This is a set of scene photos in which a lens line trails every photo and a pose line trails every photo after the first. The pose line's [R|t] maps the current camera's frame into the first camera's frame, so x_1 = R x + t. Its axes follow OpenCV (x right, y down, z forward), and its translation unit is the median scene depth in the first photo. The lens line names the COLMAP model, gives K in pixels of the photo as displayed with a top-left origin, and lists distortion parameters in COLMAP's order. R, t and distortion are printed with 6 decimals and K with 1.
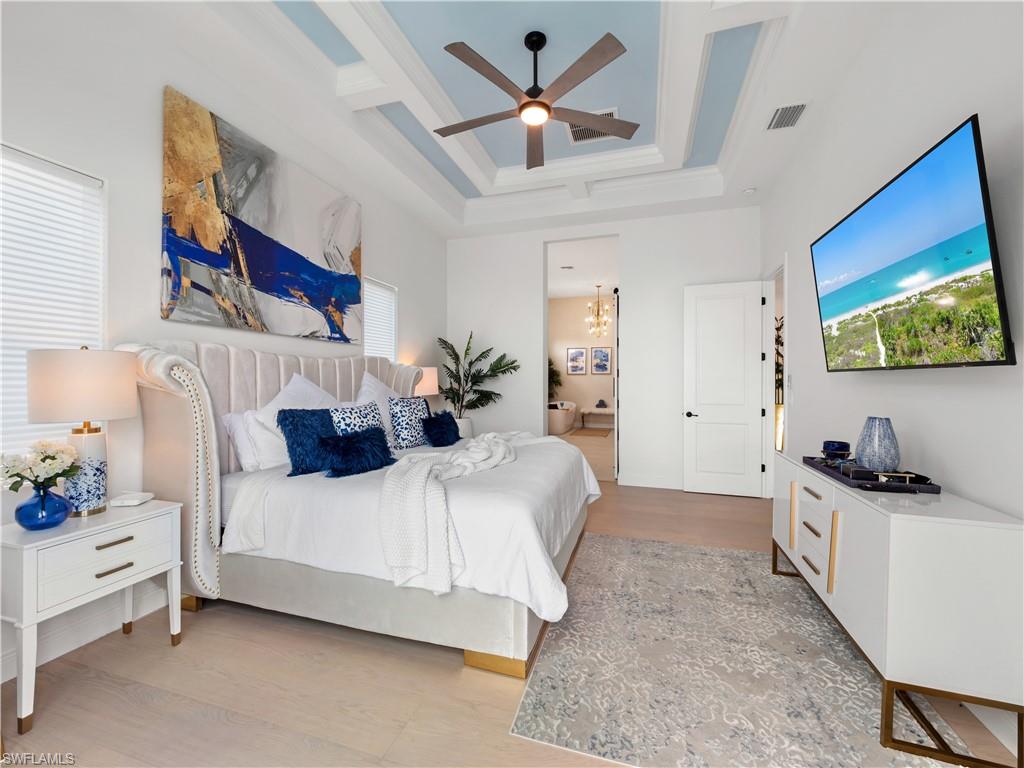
lens RADIAL K [[433.0, 0, 504.5], [0, 433.0, 378.0], [0, 0, 1]] dist [-0.003790, -0.001168]
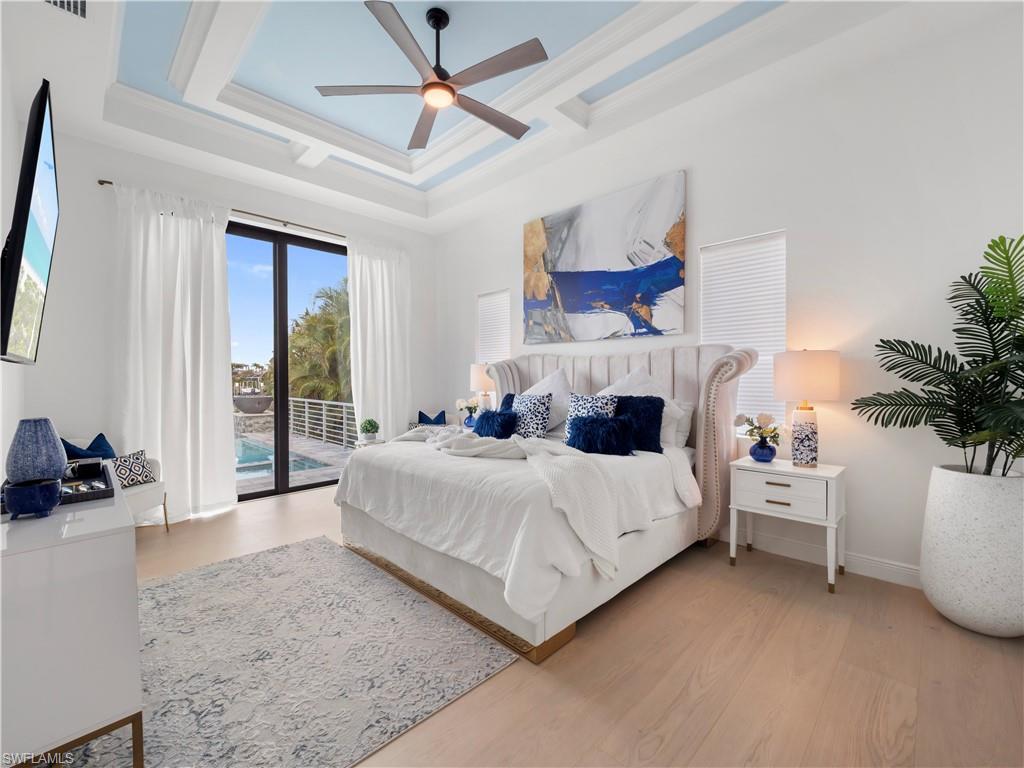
lens RADIAL K [[433.0, 0, 504.5], [0, 433.0, 378.0], [0, 0, 1]] dist [-0.003790, -0.001168]
pose [[-0.462224, 0.007620, -0.886730, 0.807425], [0.011705, 0.999928, 0.002492, 0.006909], [0.886686, -0.009227, -0.462280, 1.477553]]
